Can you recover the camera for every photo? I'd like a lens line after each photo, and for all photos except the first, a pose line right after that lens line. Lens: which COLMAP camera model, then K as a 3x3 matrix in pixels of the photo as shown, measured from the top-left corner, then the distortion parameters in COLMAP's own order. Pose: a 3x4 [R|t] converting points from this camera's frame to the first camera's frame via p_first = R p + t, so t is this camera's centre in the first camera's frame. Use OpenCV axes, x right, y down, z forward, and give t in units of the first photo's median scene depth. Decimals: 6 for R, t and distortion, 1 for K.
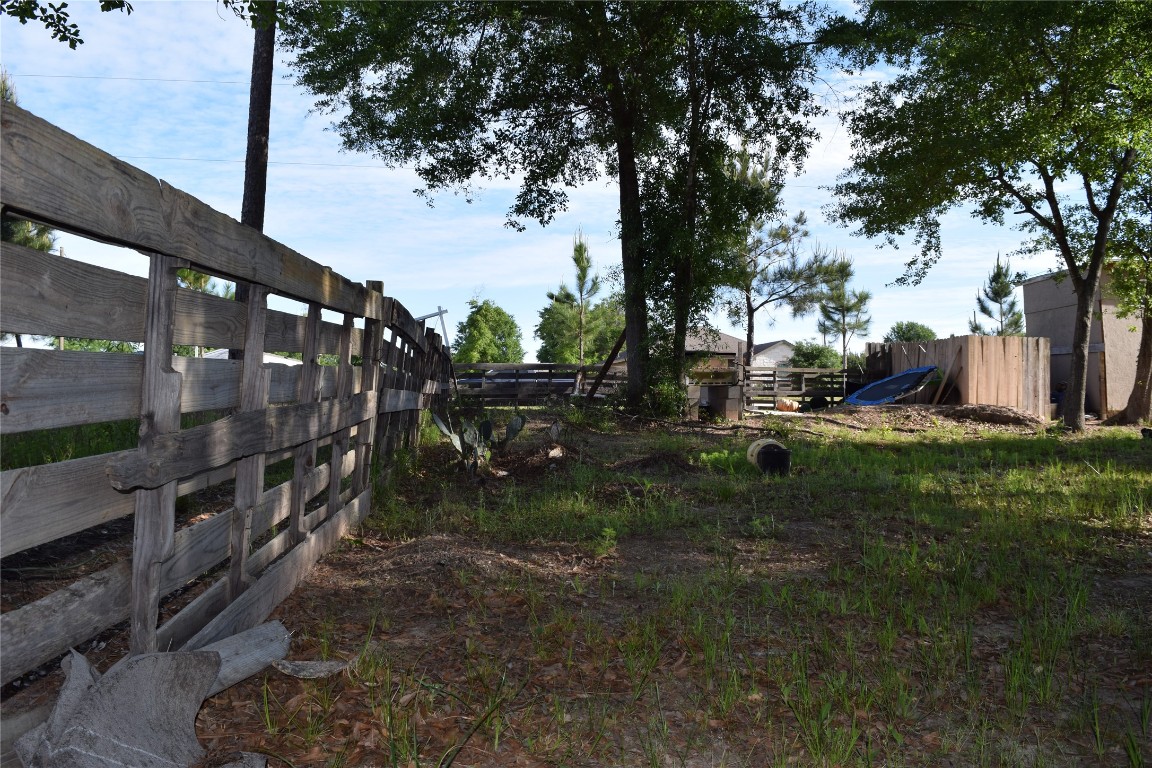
lens RADIAL K [[920.3, 0, 560.1], [0, 920.3, 385.4], [0, 0, 1]] dist [-0.097999, 0.026642]
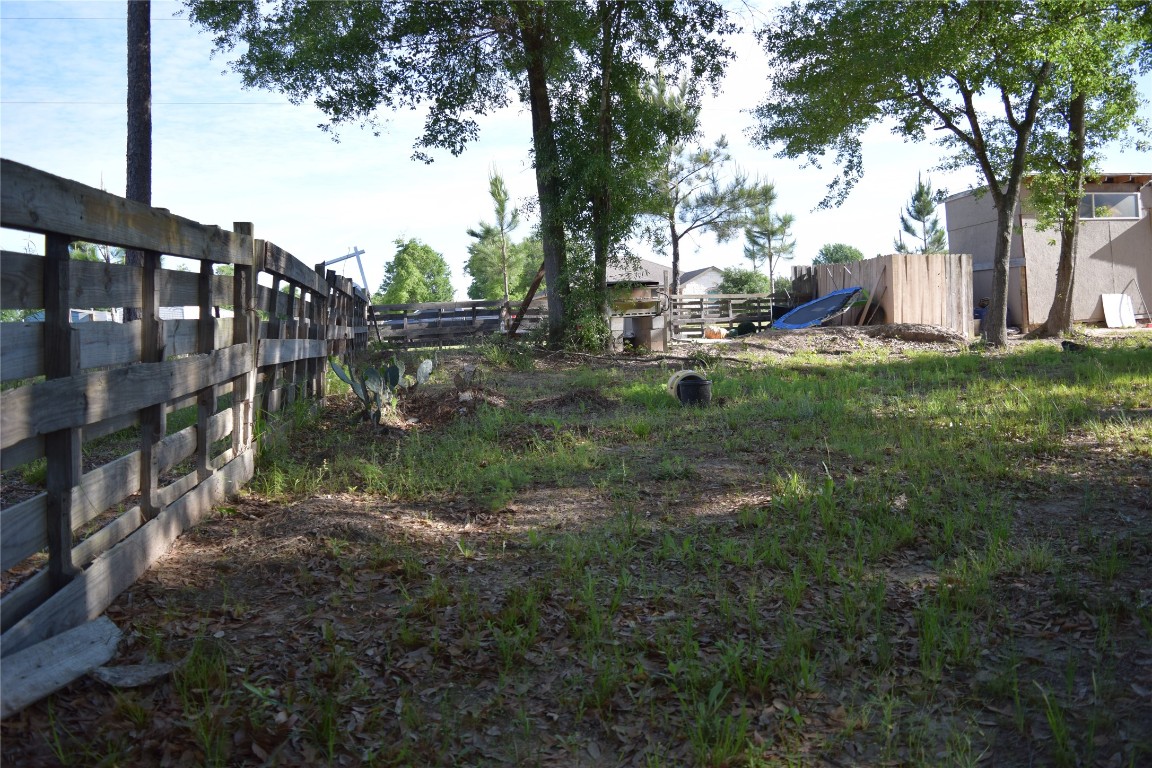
lens RADIAL K [[922.6, 0, 566.0], [0, 922.6, 382.3], [0, 0, 1]] dist [-0.091745, 0.019685]
pose [[0.995953, -0.050354, 0.074450, 0.012442], [0.045220, 0.996584, 0.069103, -0.000913], [-0.077676, -0.065456, 0.994828, 0.018783]]
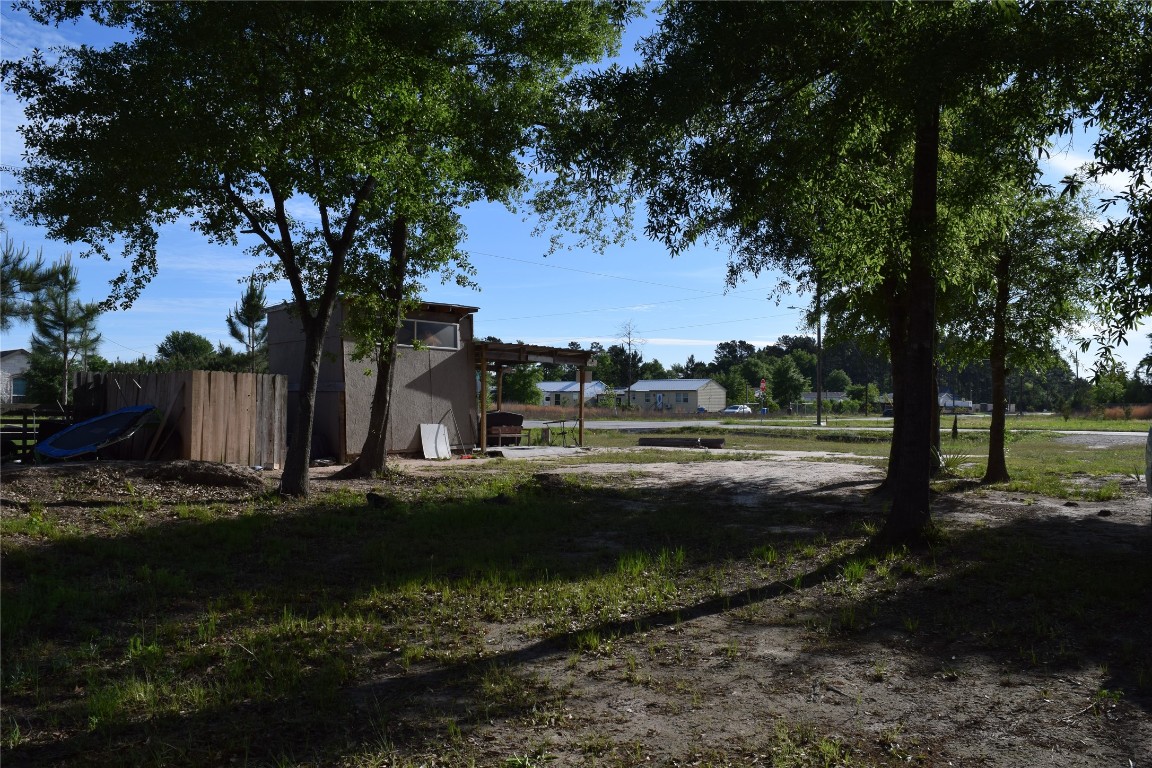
lens RADIAL K [[890.1, 0, 576.0], [0, 890.1, 384.0], [0, 0, 1]] dist [-0.088473, 0.015174]
pose [[0.715954, 0.022034, 0.697800, 0.157967], [-0.017306, 0.999755, -0.013813, -0.043045], [-0.697933, -0.002186, 0.716159, 0.188471]]
